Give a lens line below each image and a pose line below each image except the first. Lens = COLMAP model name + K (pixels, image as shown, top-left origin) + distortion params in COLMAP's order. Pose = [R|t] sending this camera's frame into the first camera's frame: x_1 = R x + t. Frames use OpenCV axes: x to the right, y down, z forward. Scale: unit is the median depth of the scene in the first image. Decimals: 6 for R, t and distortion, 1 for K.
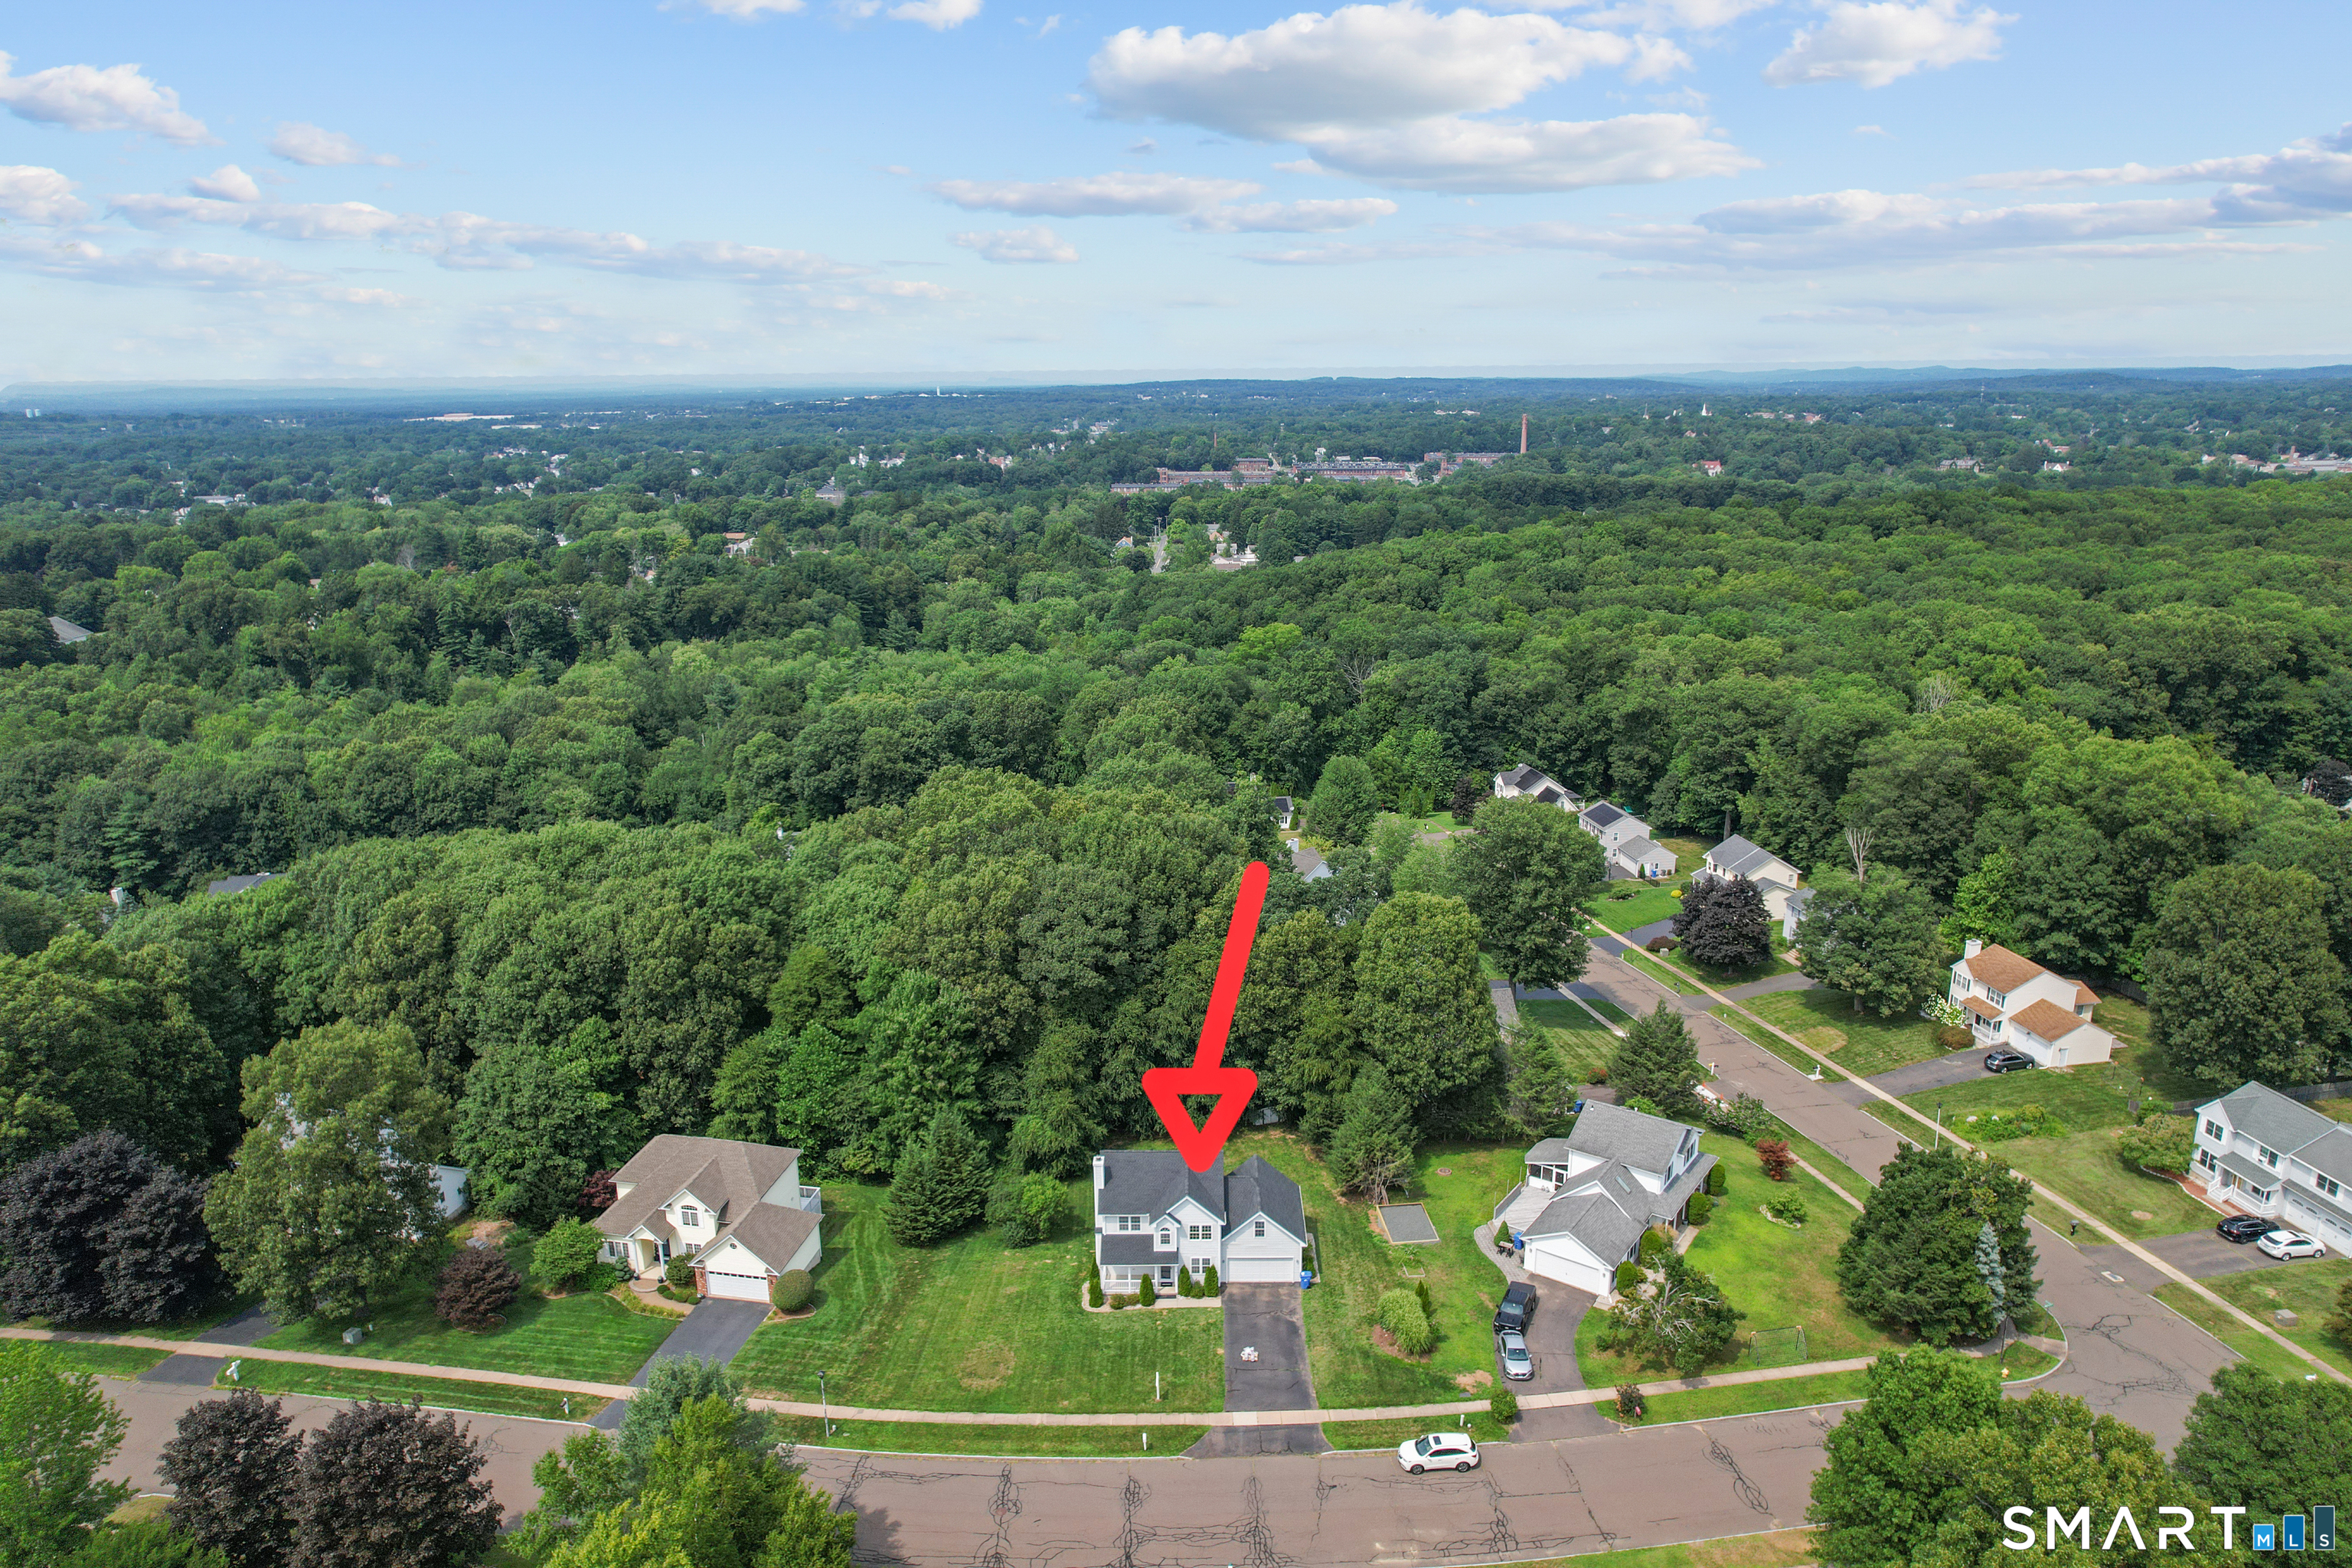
lens RADIAL K [[1508.5, 0, 1182.4], [0, 1508.5, 781.4], [0, 0, 1]] dist [-0.068204, 0.059631]
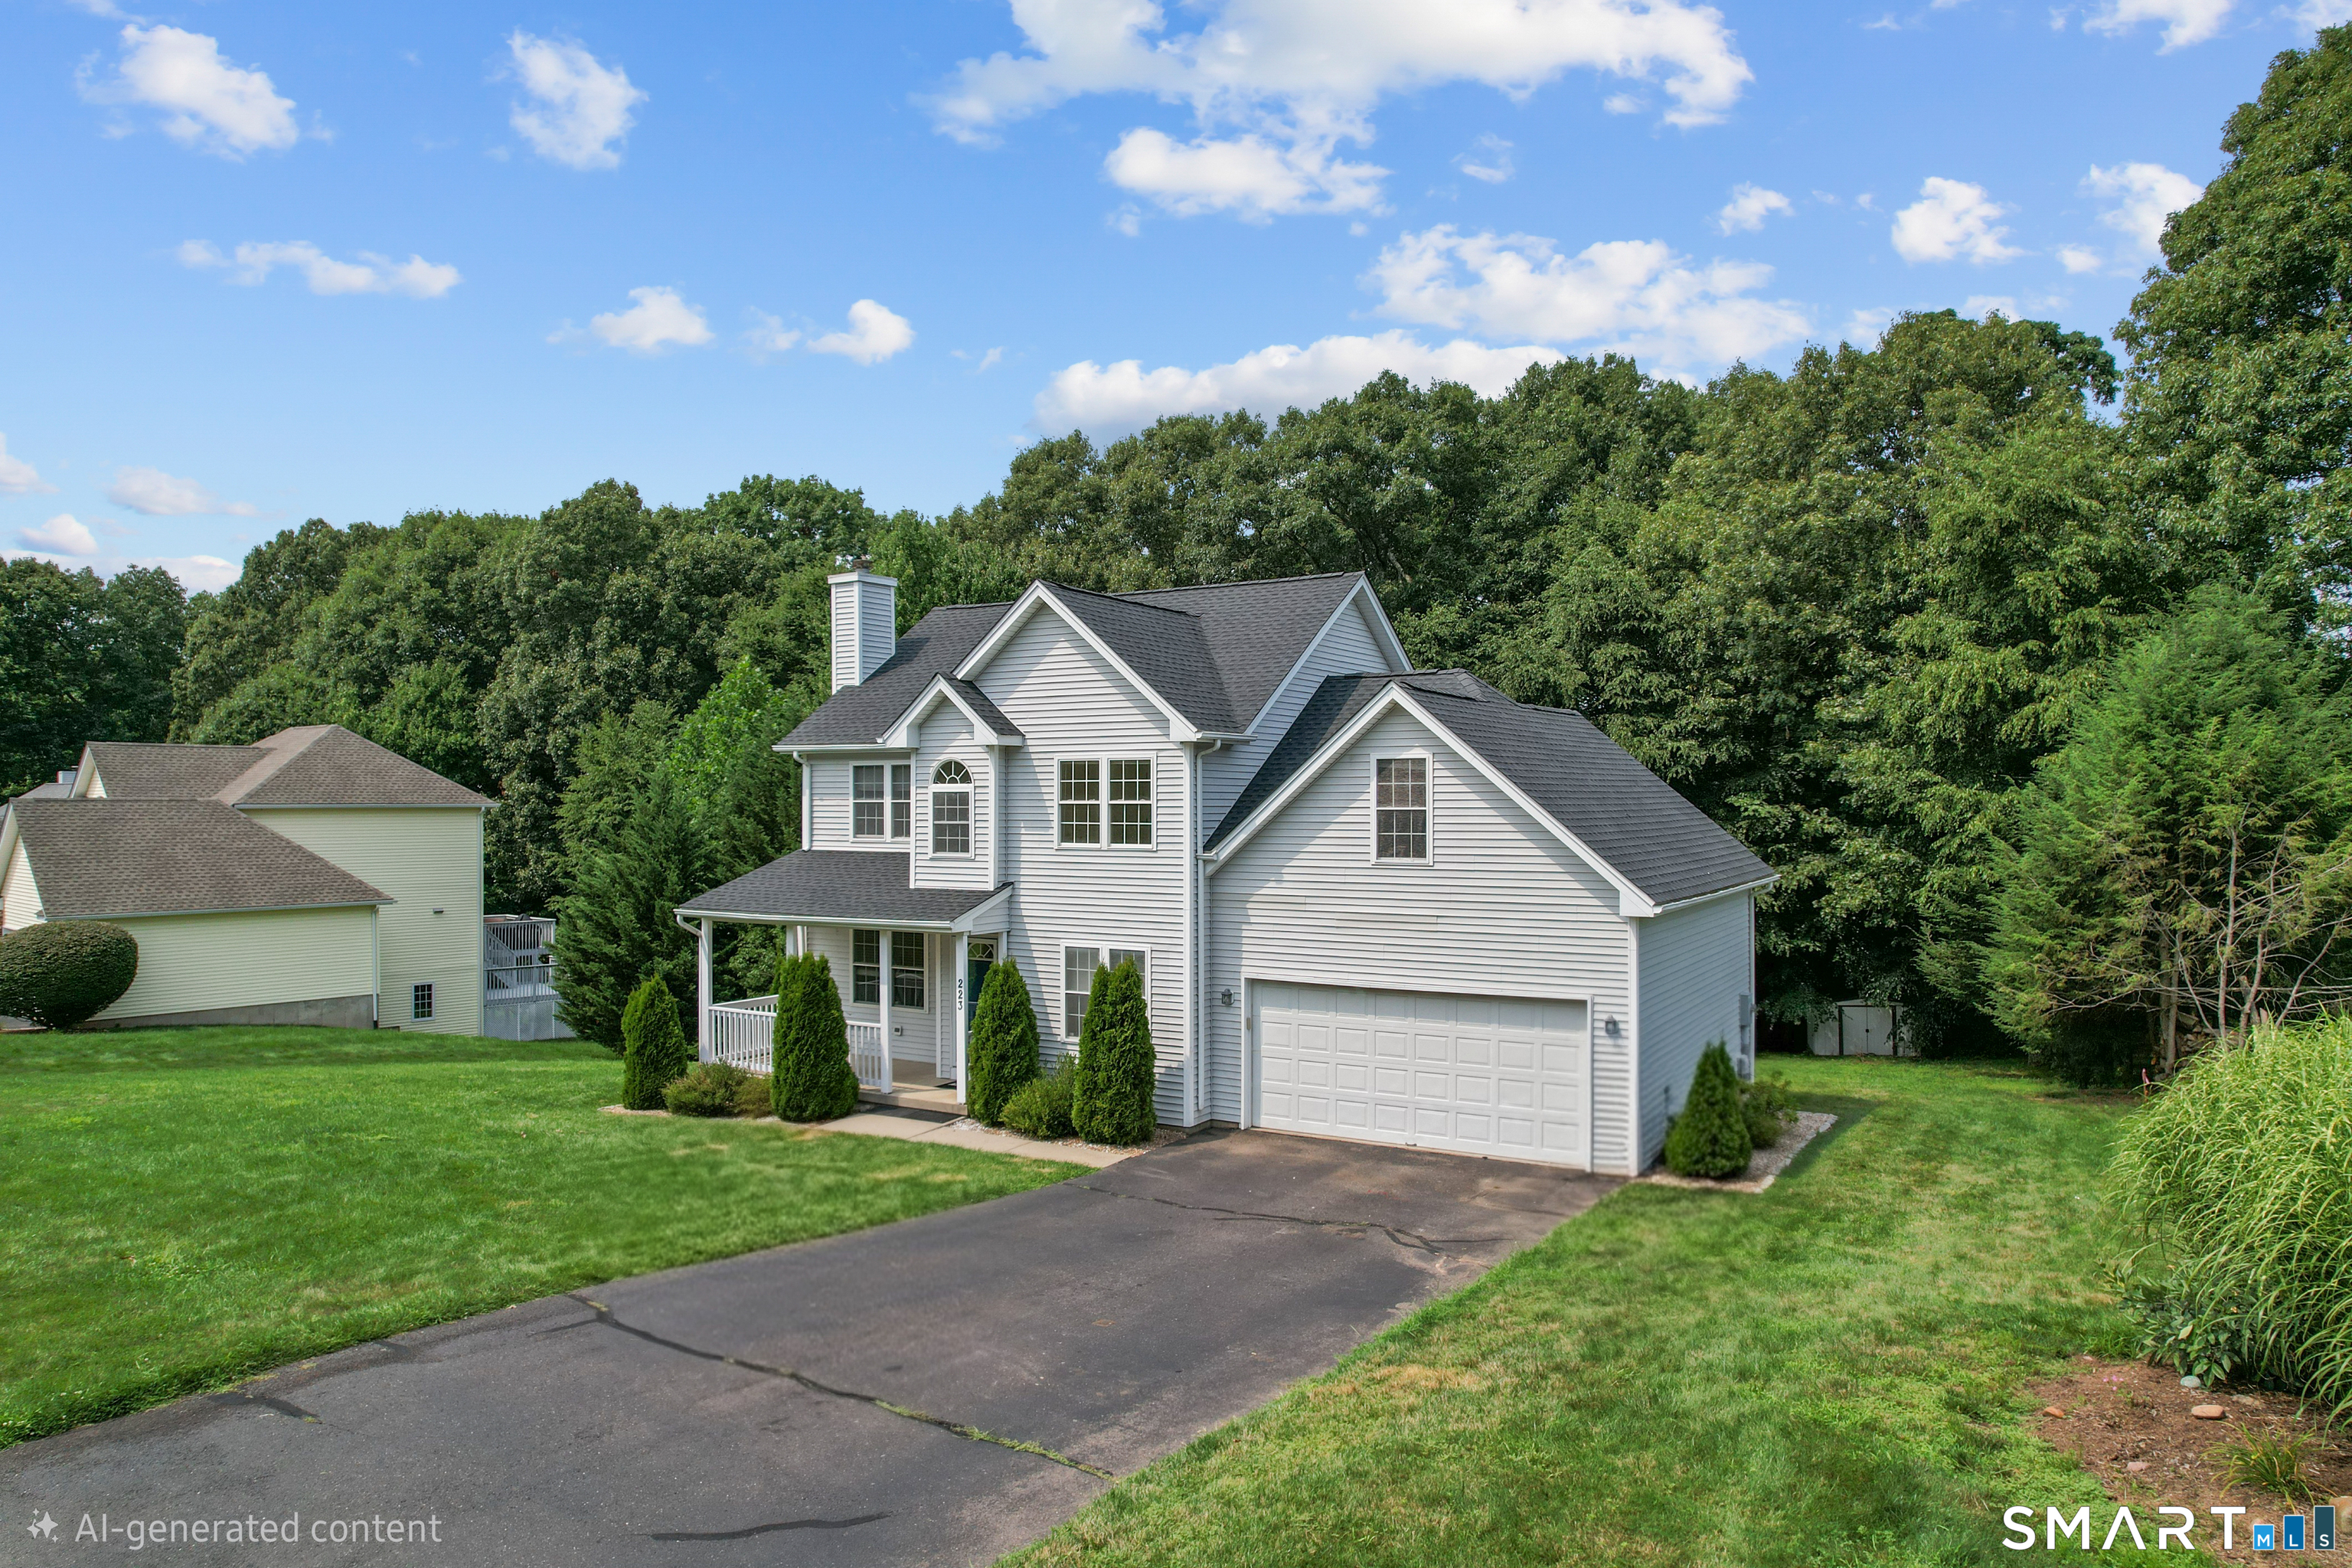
lens RADIAL K [[1508.5, 0, 1182.4], [0, 1508.5, 781.4], [0, 0, 1]] dist [-0.068204, 0.059631]
pose [[0.862435, 0.002330, -0.506163, 0.111001], [-0.139281, 0.962478, -0.232887, 0.313909], [0.486628, 0.271349, 0.830399, 0.768555]]
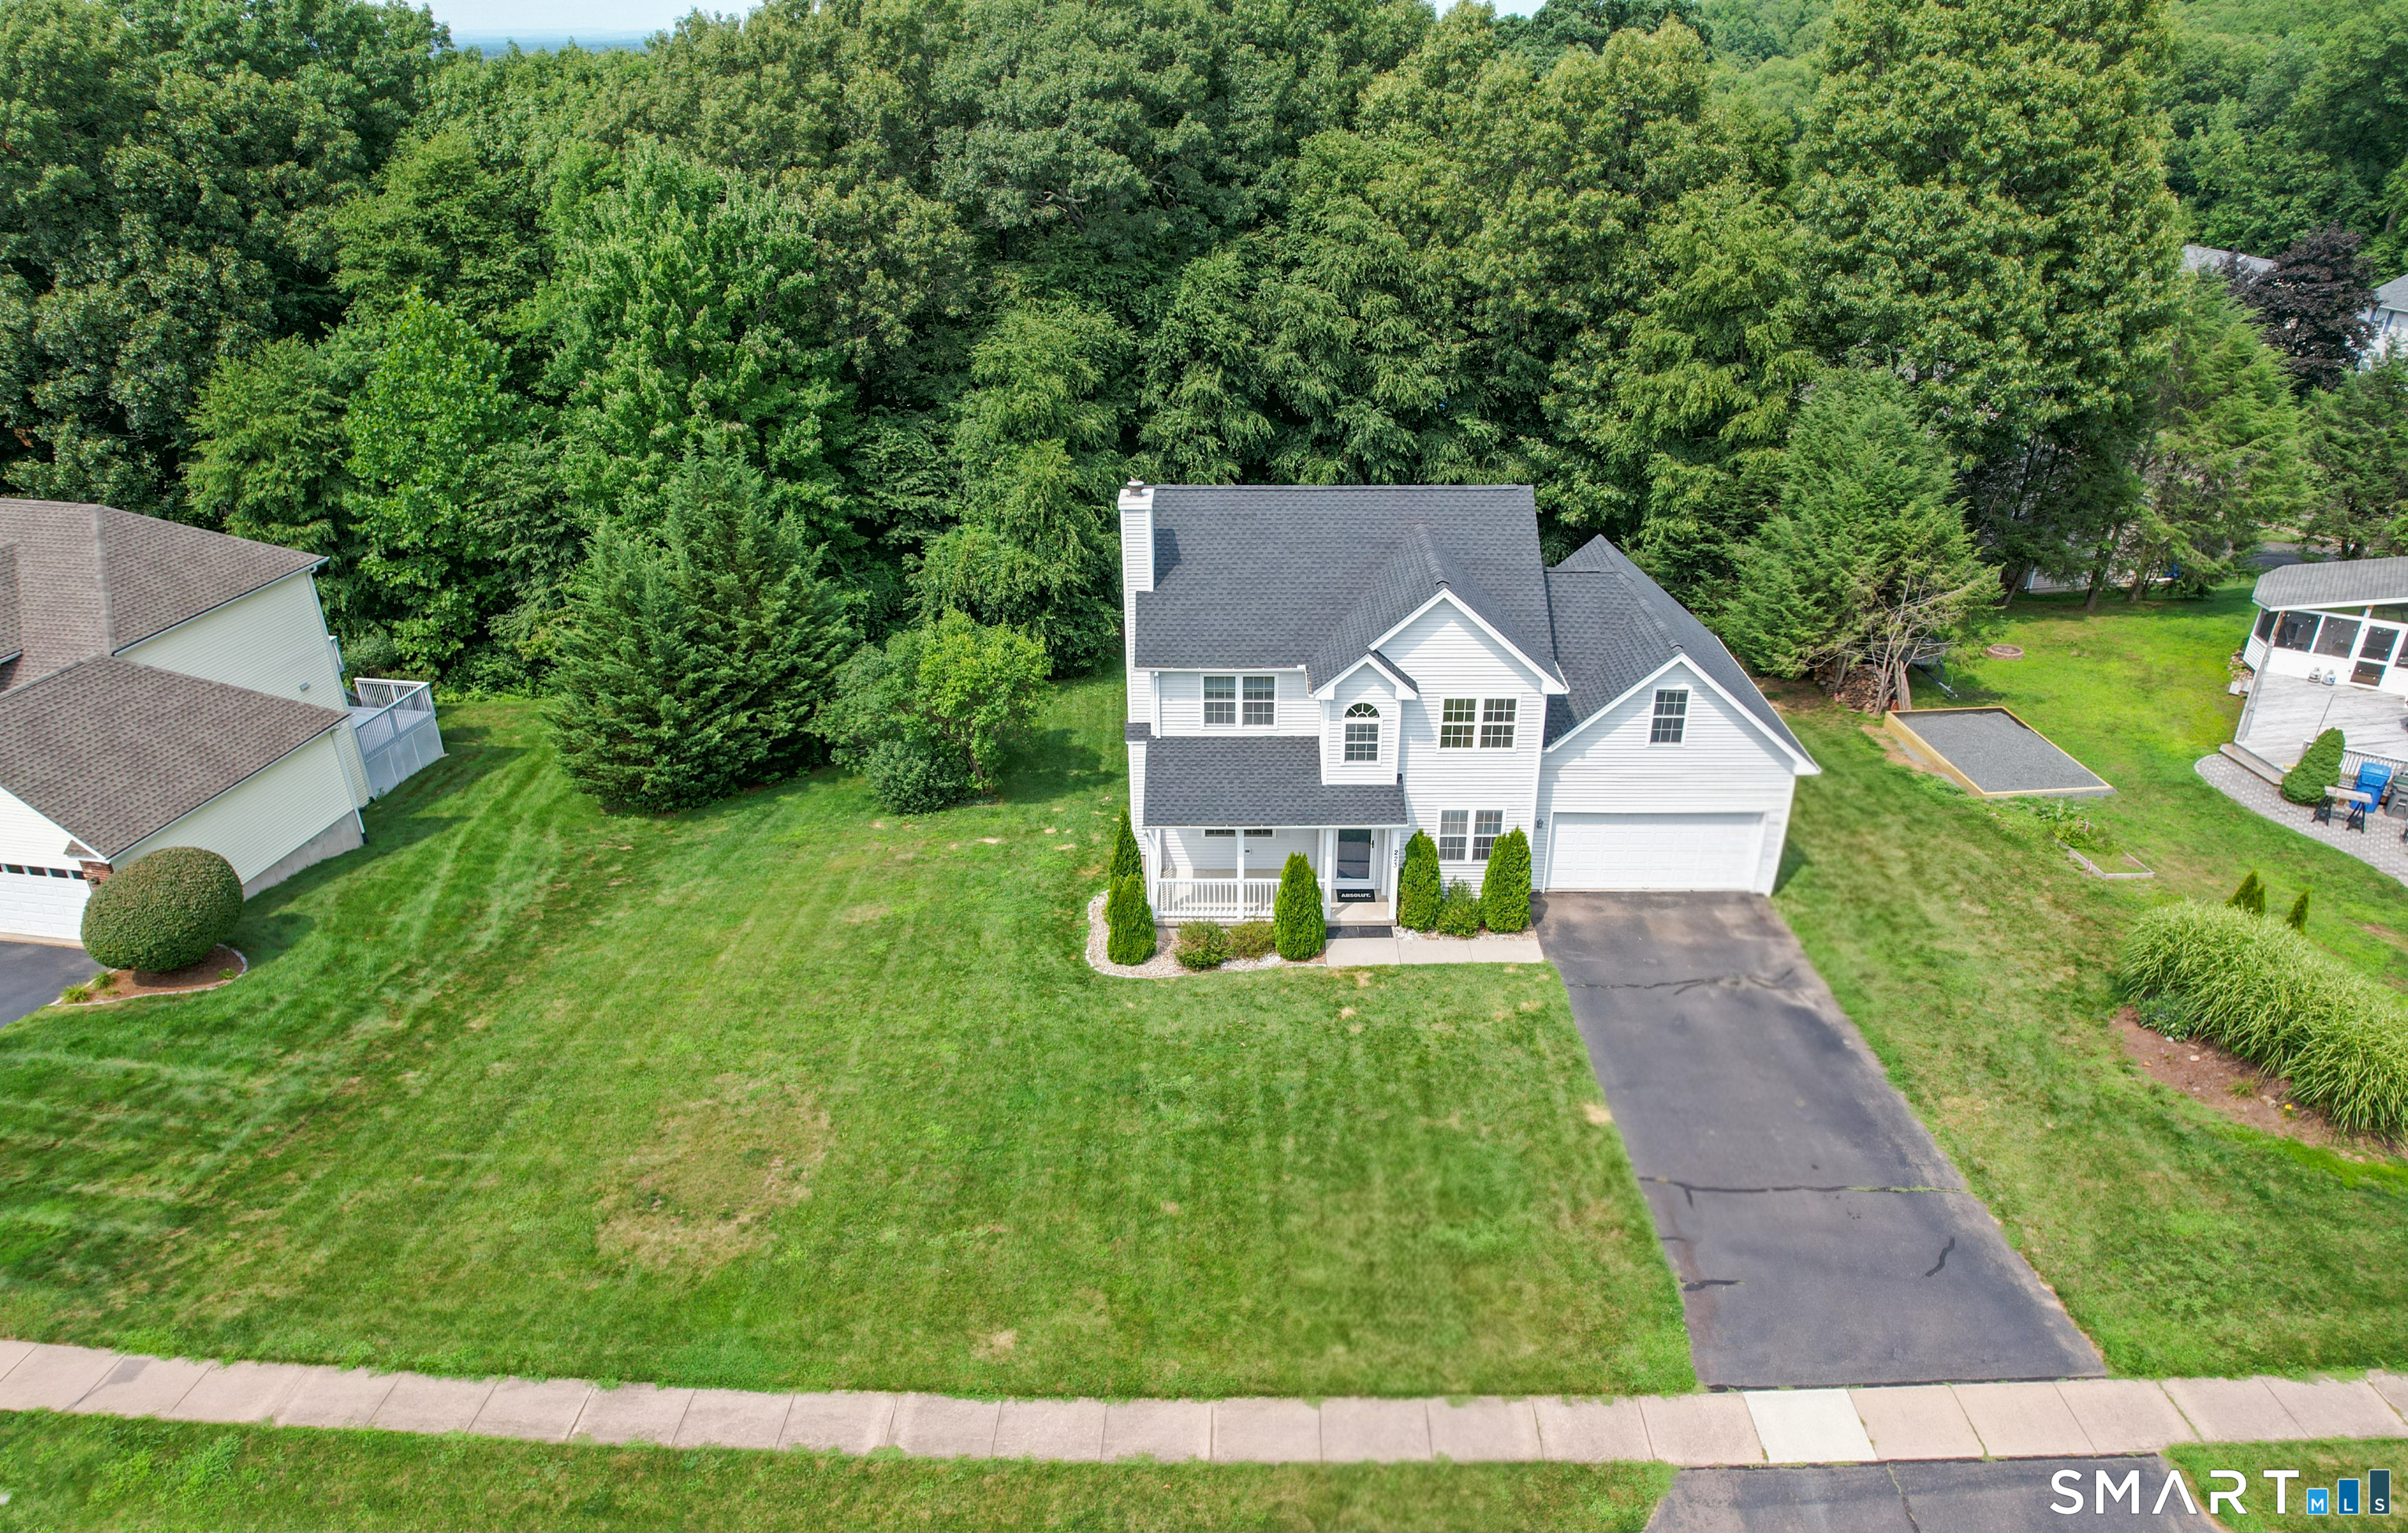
lens RADIAL K [[1539.7, 0, 1213.3], [0, 1539.7, 808.8], [0, 0, 1]] dist [-0.067663, 0.049231]
pose [[0.999993, 0.003740, -0.000444, -0.037193], [-0.003562, 0.977560, 0.210629, 0.231591], [0.001222, -0.210626, 0.977566, 0.637575]]
